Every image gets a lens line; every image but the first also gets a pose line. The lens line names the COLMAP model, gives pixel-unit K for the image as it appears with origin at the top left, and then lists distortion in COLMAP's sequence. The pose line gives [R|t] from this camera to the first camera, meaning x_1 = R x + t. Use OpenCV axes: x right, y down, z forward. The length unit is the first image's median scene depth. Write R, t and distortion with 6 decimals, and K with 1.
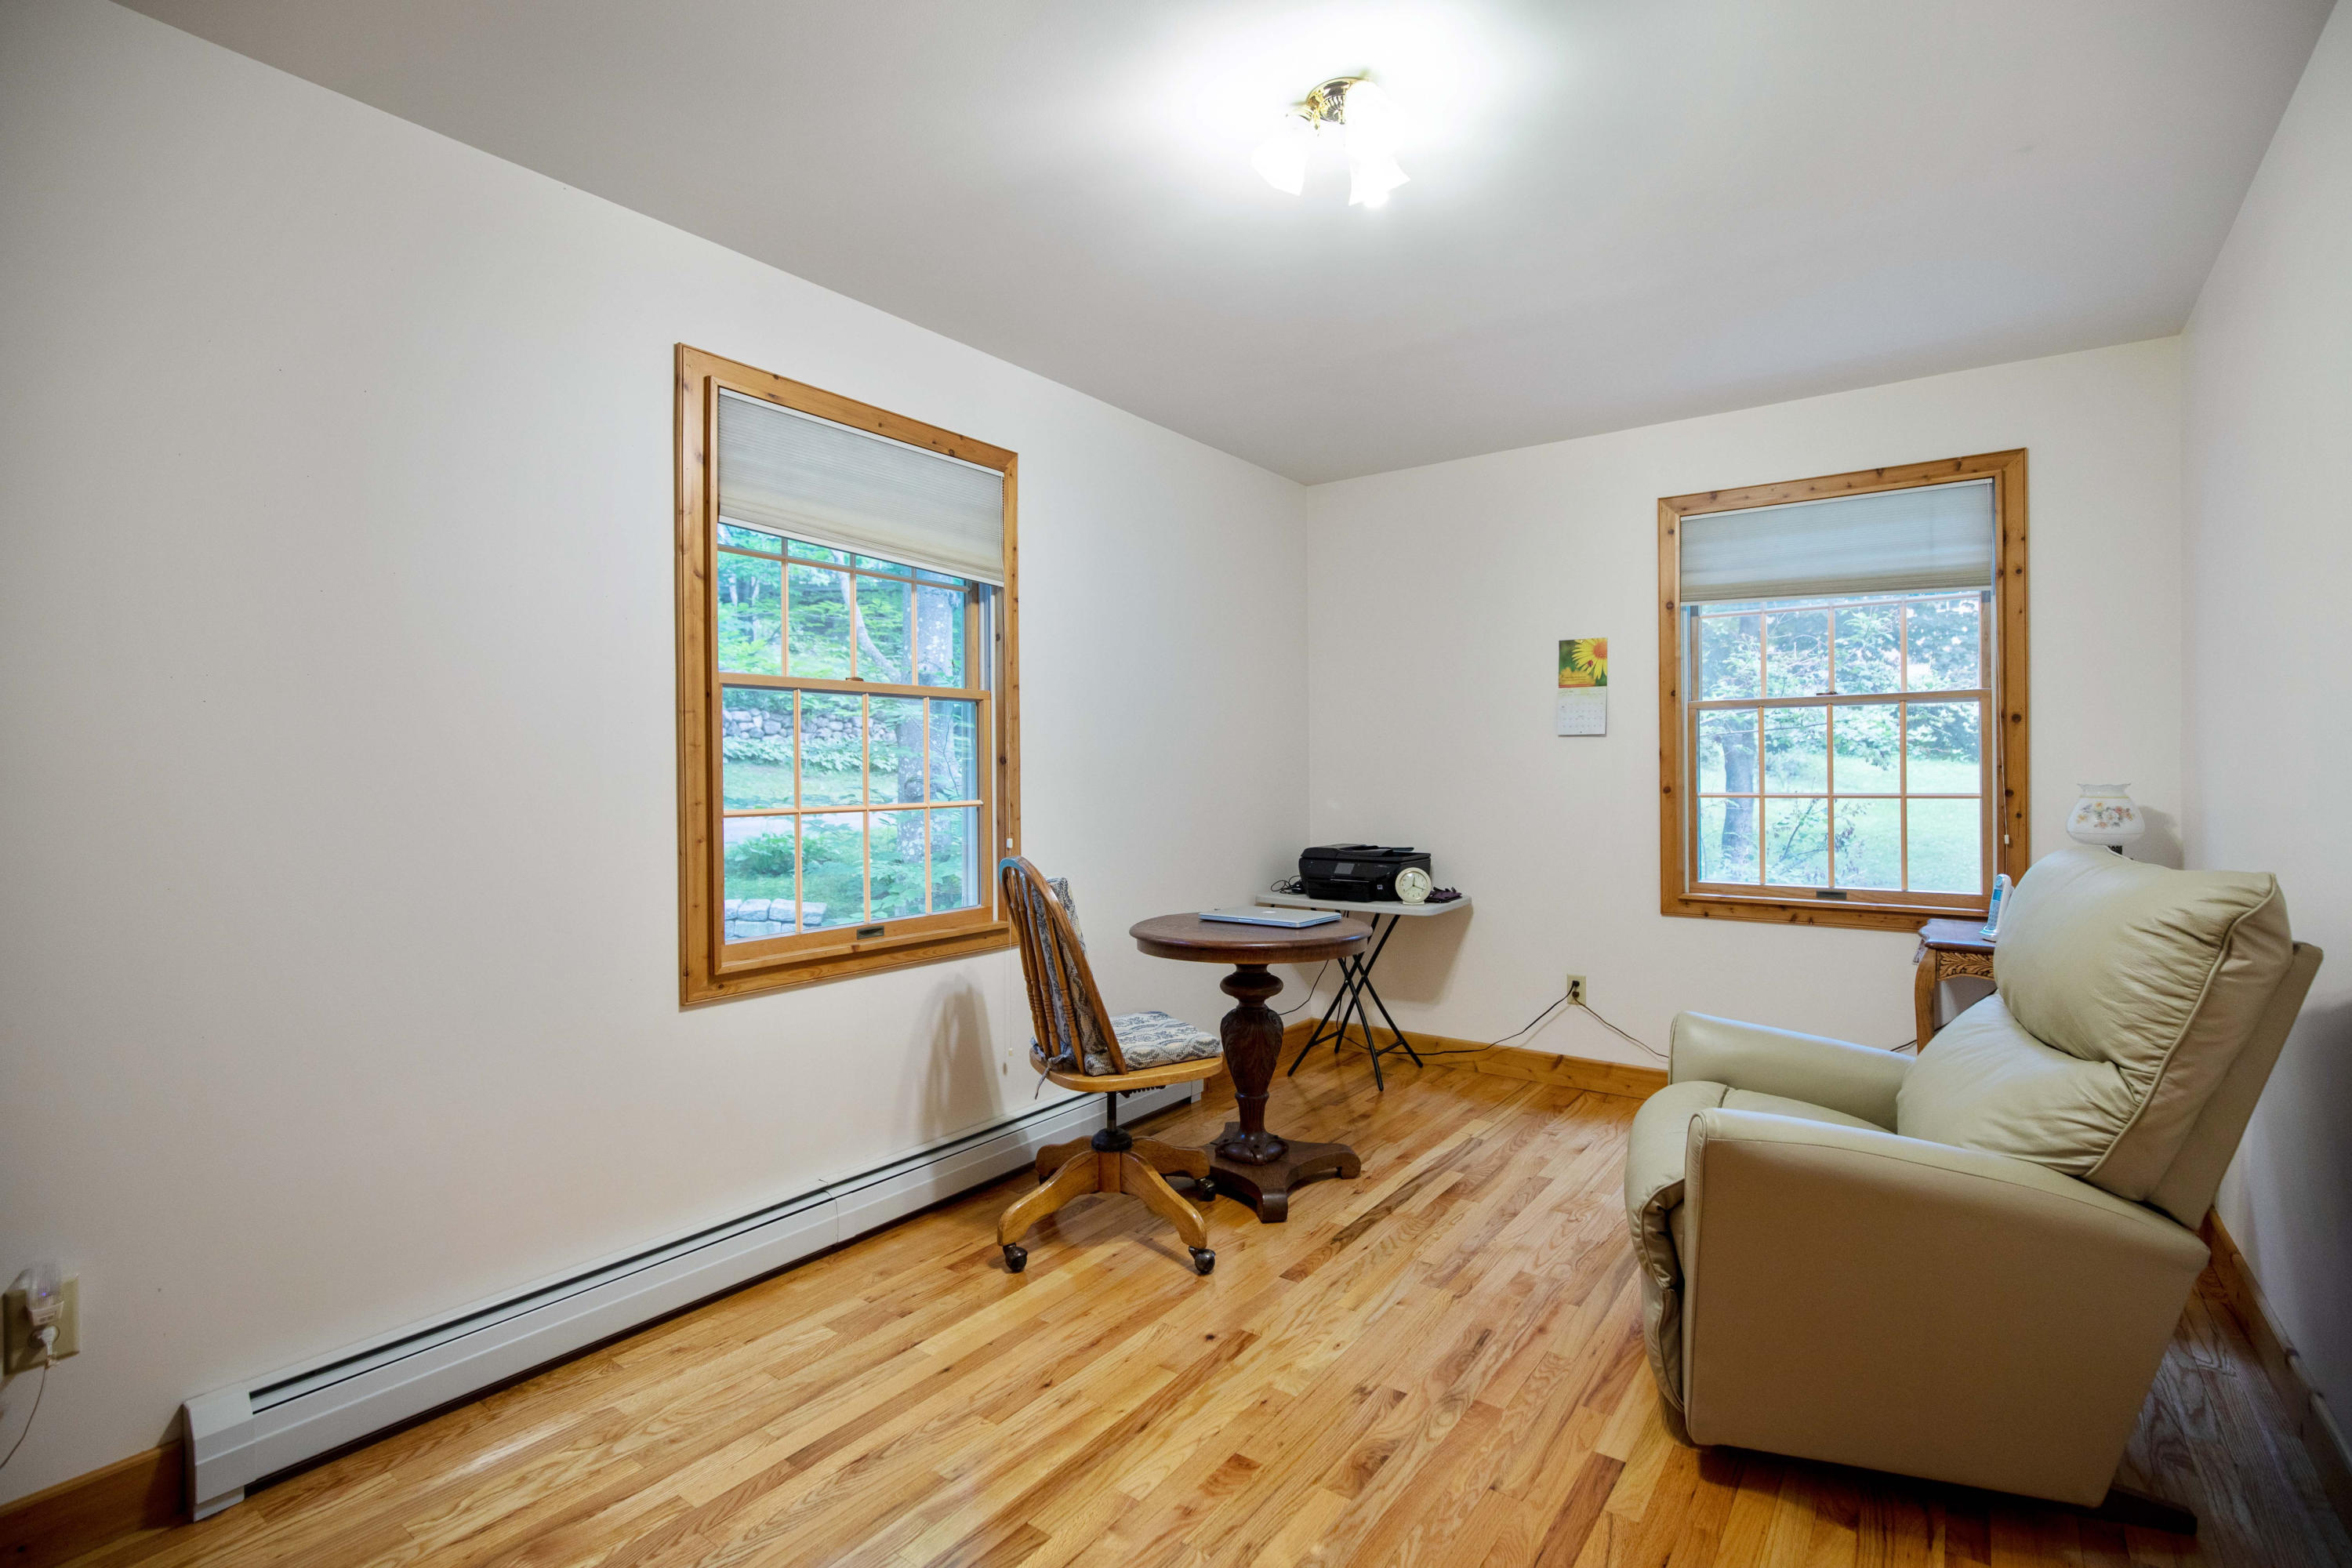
lens RADIAL K [[1067.2, 0, 1191.6], [0, 1067.2, 770.2], [0, 0, 1]] dist [0.002217, 0.000157]
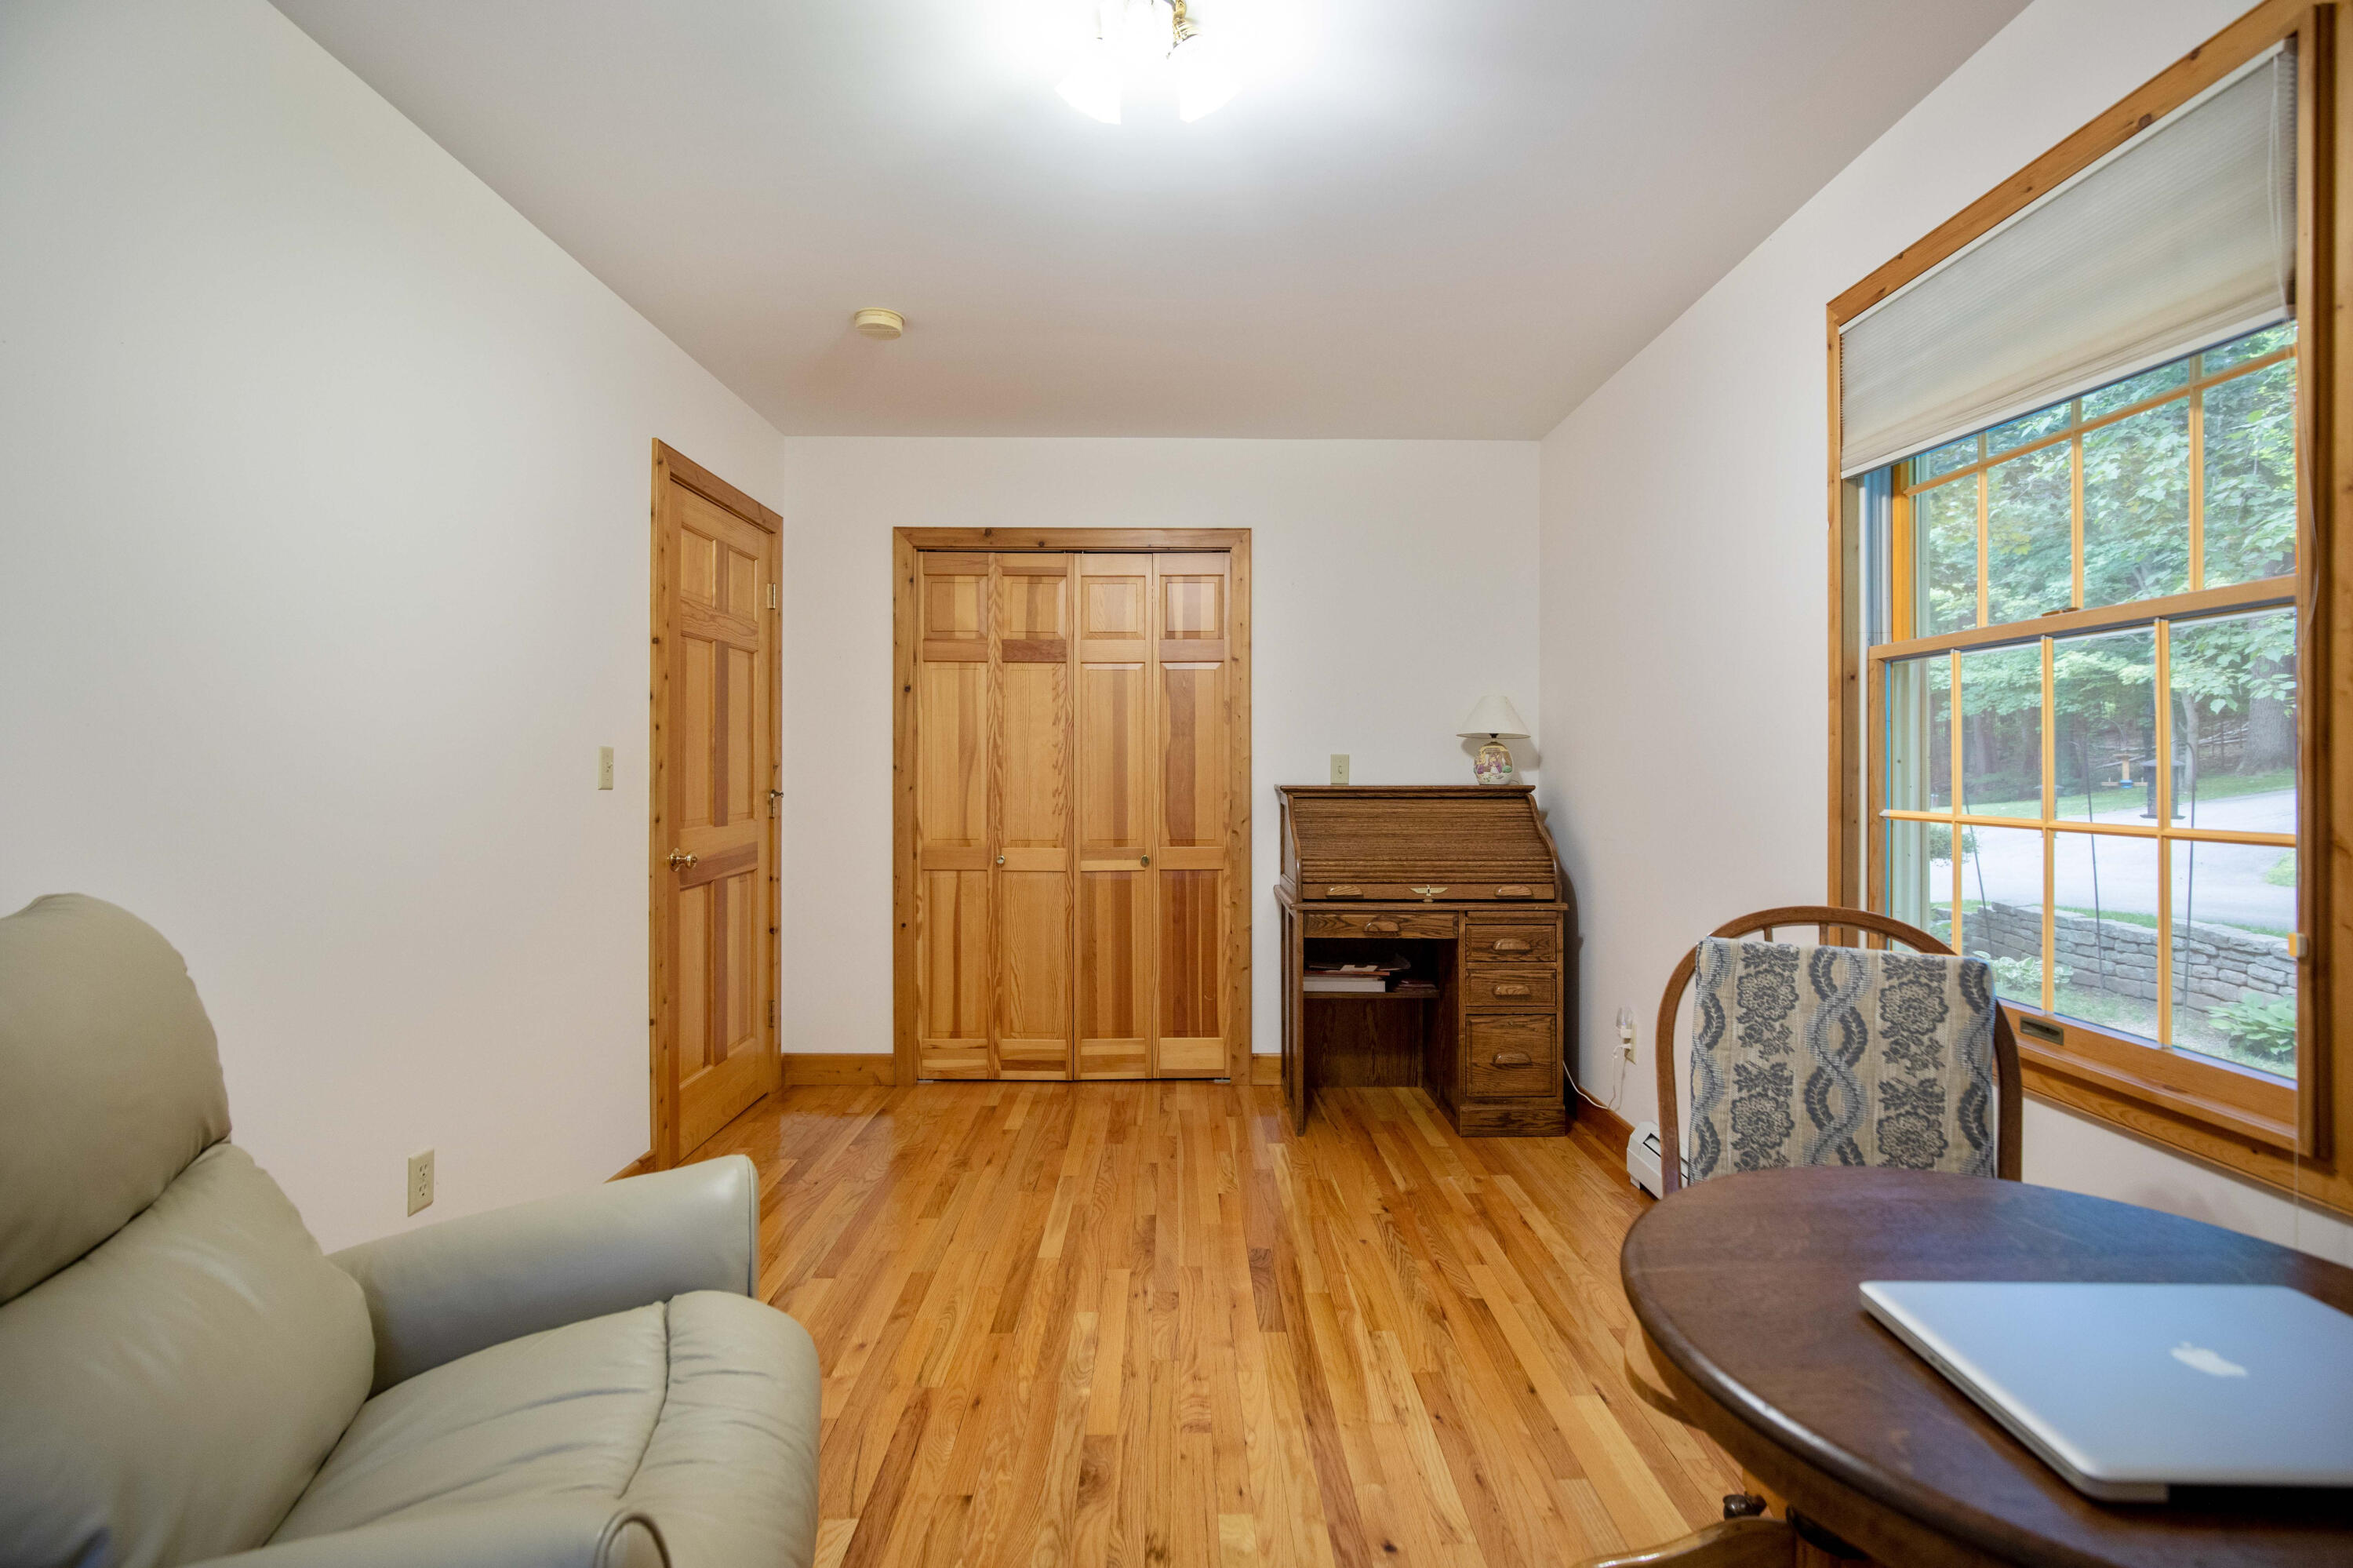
lens RADIAL K [[1067.7, 0, 1192.1], [0, 1067.7, 770.2], [0, 0, 1]] dist [0.002217, 0.000157]
pose [[-0.786586, 0.004495, -0.617465, 0.691185], [-0.000122, 0.999972, 0.007434, -0.001107], [0.617481, 0.005922, -0.786563, 1.808557]]
